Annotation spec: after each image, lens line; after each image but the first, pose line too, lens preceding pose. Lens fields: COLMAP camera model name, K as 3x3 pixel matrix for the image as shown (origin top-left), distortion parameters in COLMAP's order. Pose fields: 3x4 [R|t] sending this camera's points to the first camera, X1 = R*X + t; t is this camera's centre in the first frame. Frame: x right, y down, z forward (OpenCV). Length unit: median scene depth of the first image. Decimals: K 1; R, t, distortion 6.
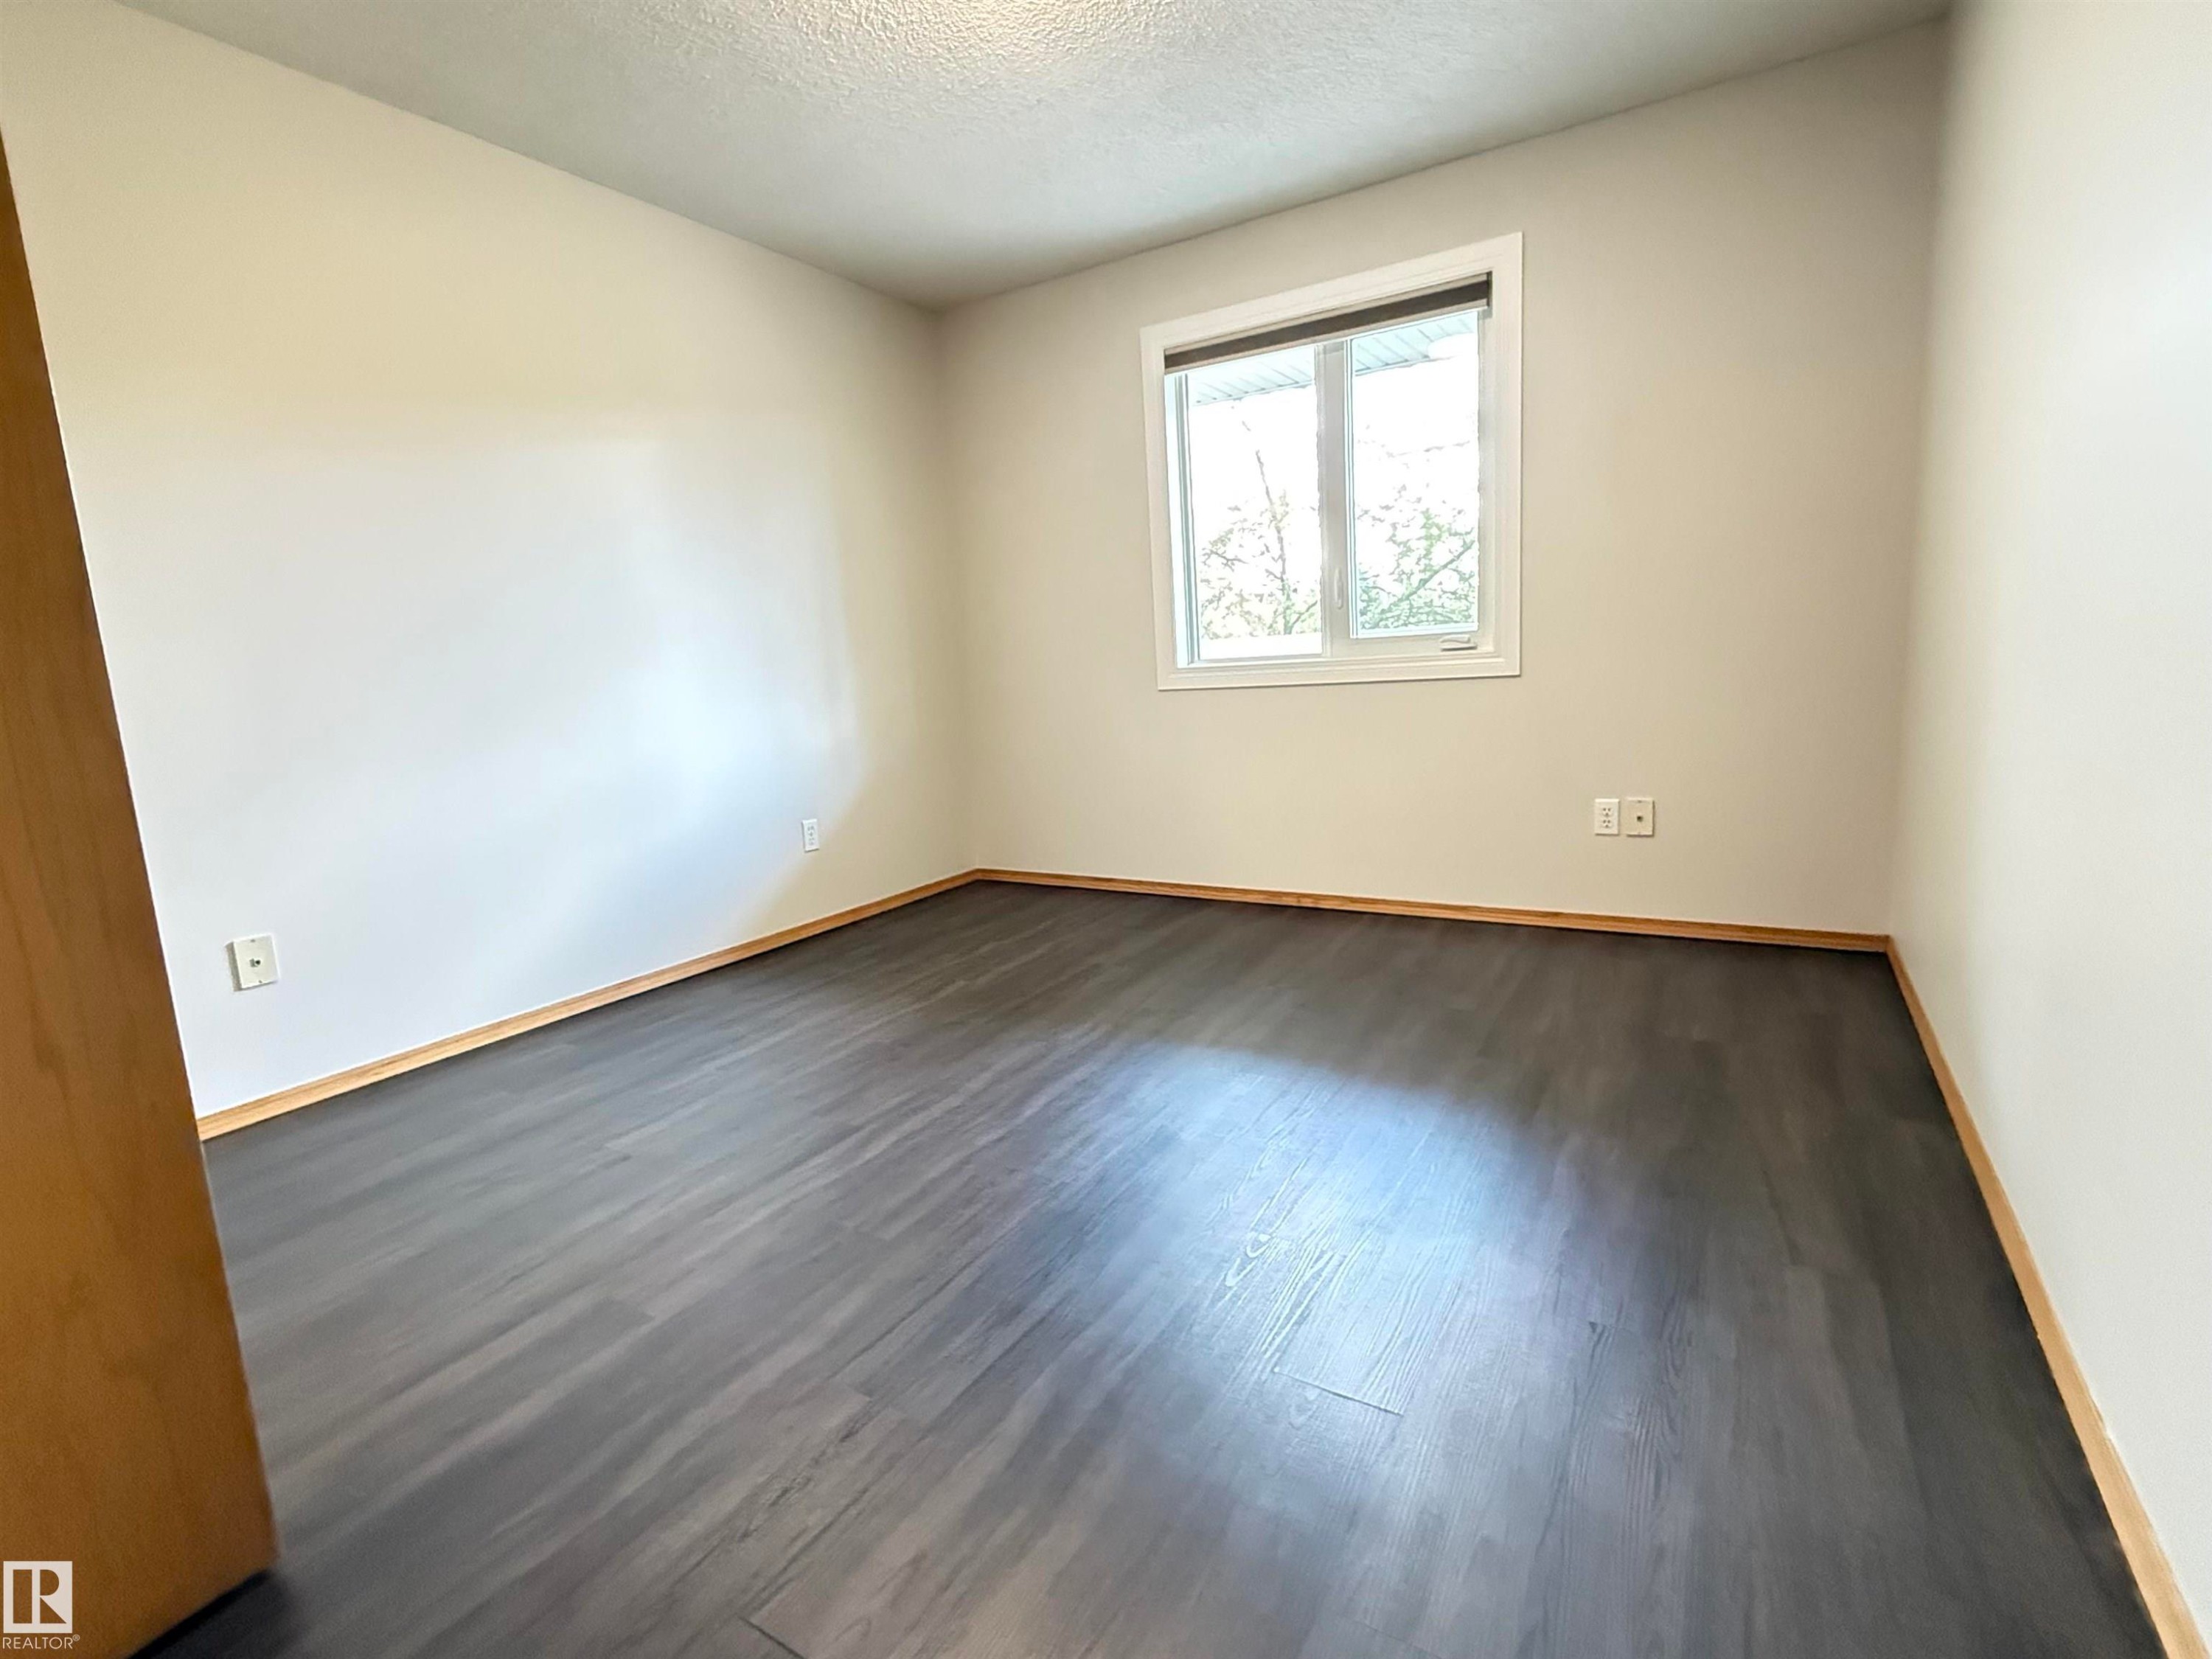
lens RADIAL K [[1011.0, 0, 1106.0], [0, 1011.0, 829.5], [0, 0, 1]] dist [-0.001974, -0.000671]
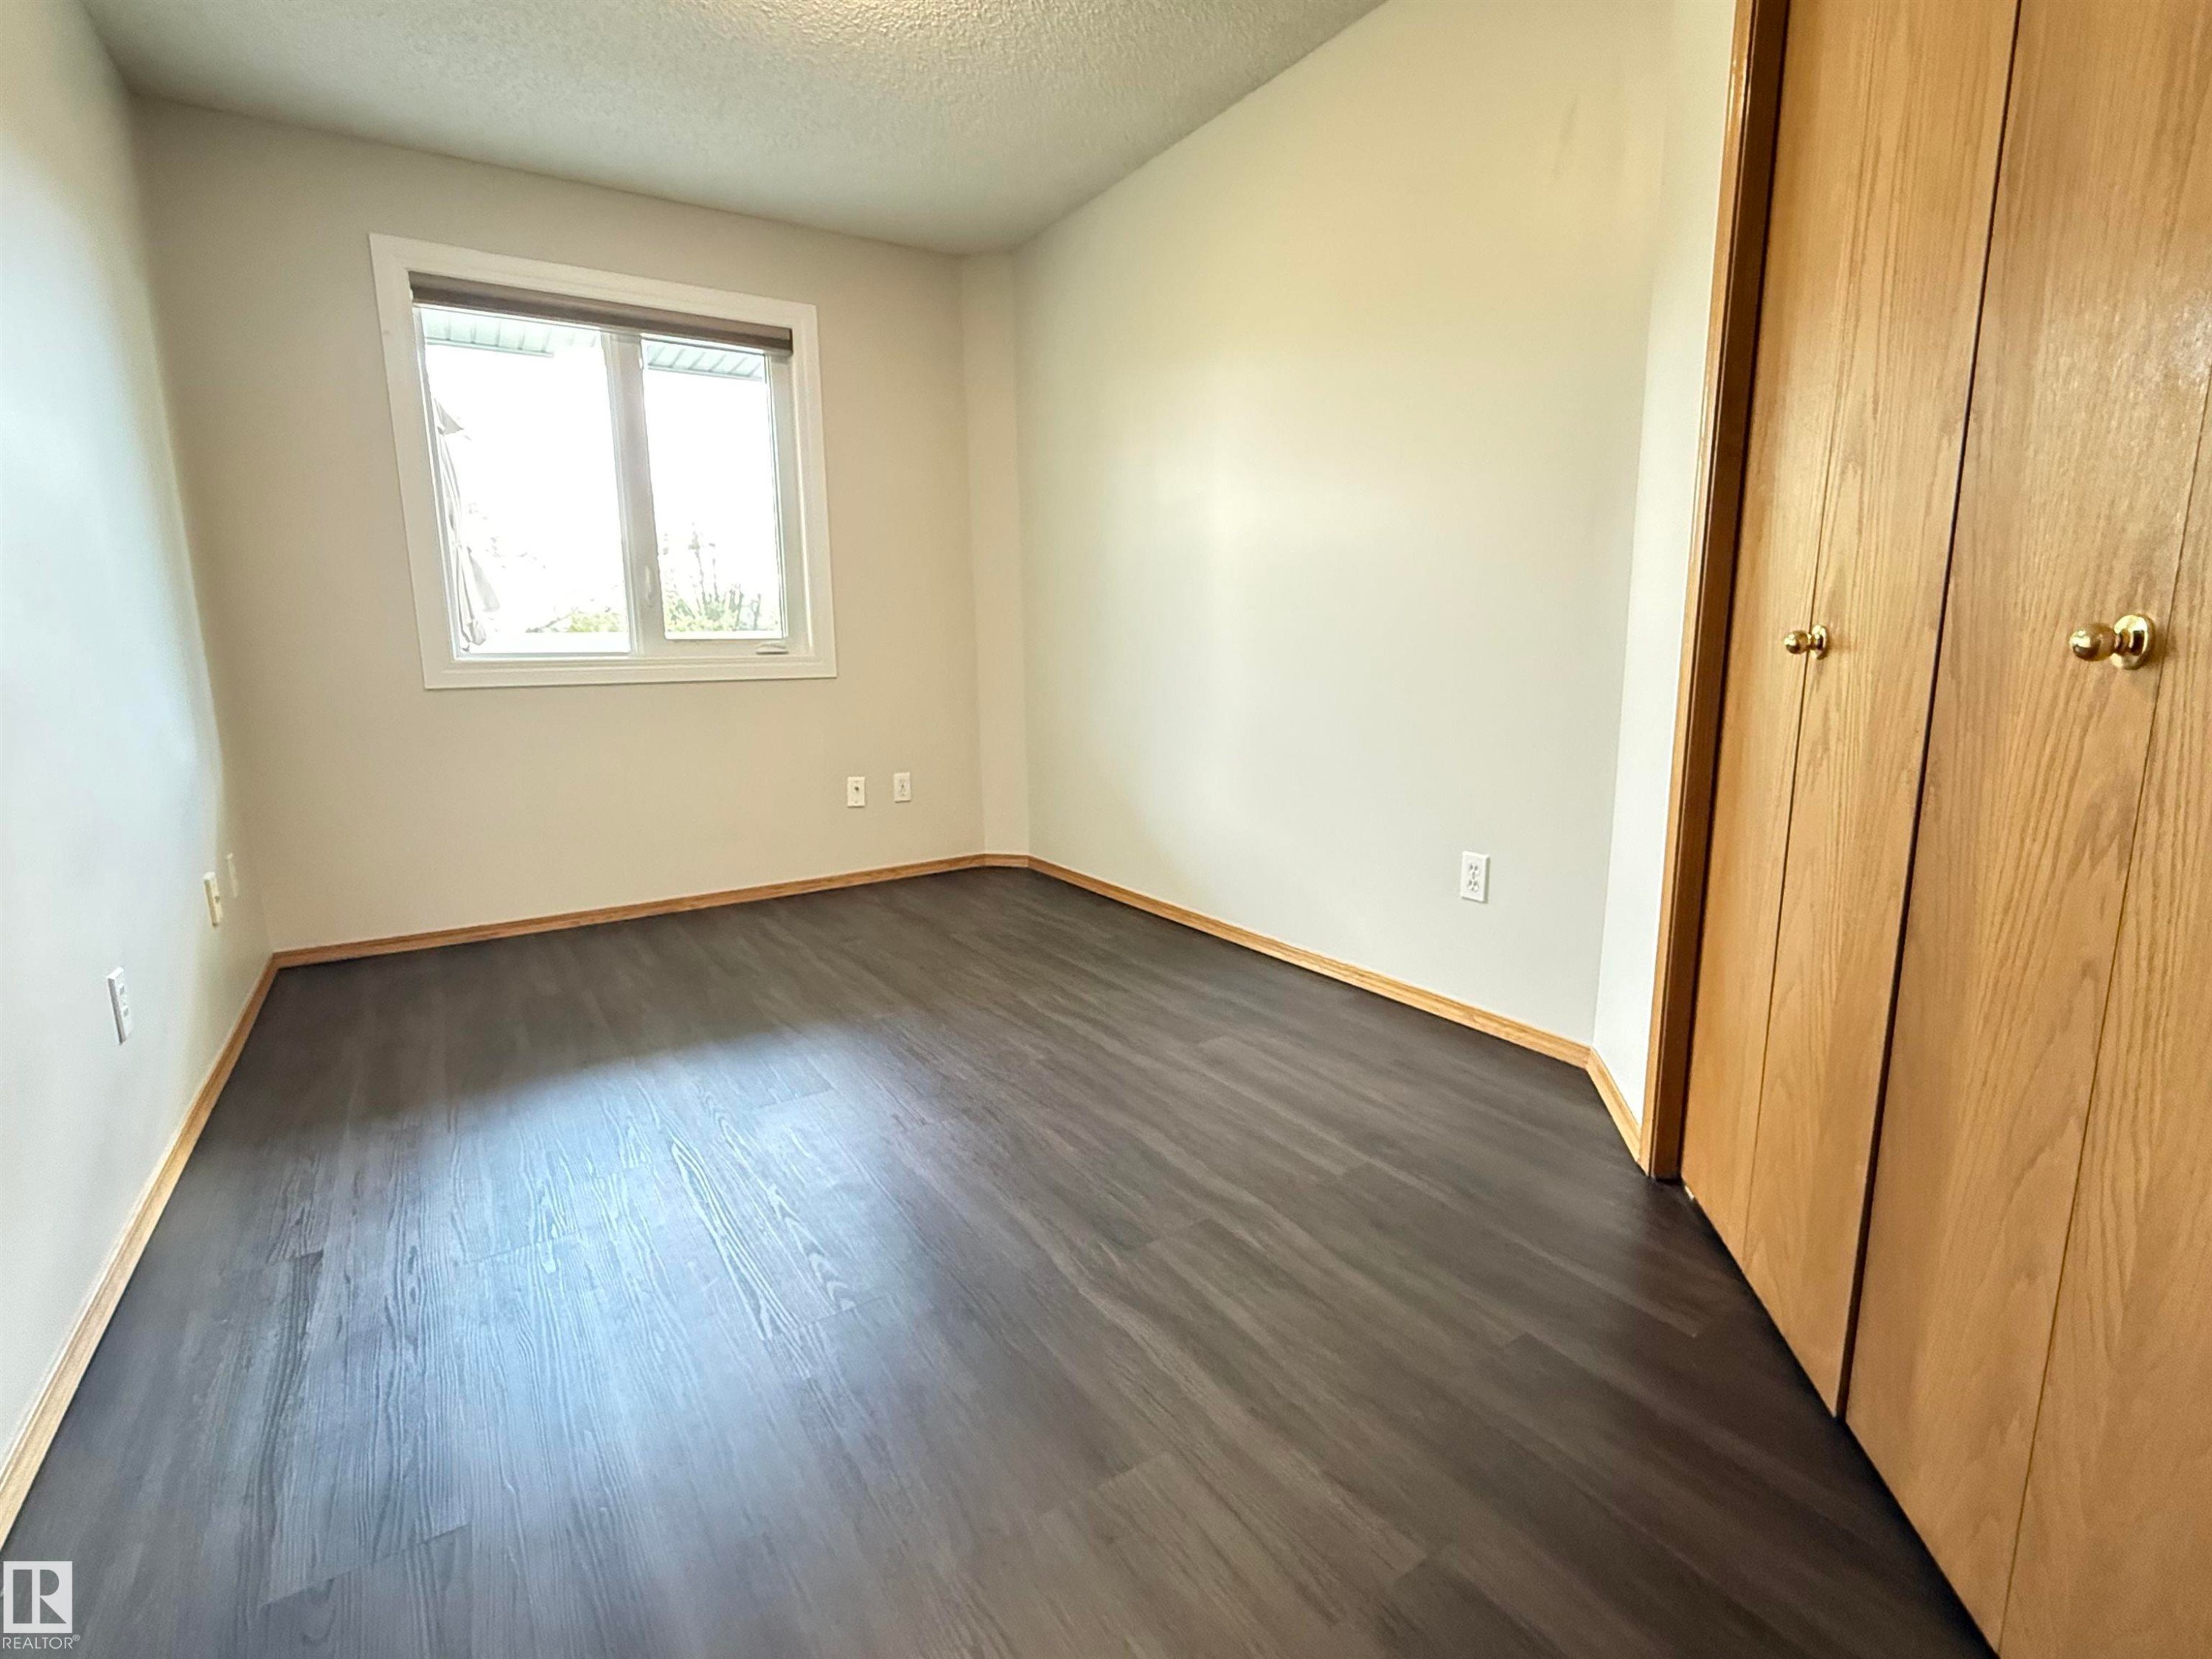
lens RADIAL K [[1026.9, 0, 1106.0], [0, 1026.9, 829.5], [0, 0, 1]] dist [0.001320, 0.000491]
pose [[0.413341, -0.110081, 0.903898, -0.481663], [0.147727, 0.987622, 0.052723, 0.008956], [-0.898513, 0.111737, 0.424487, 0.182583]]
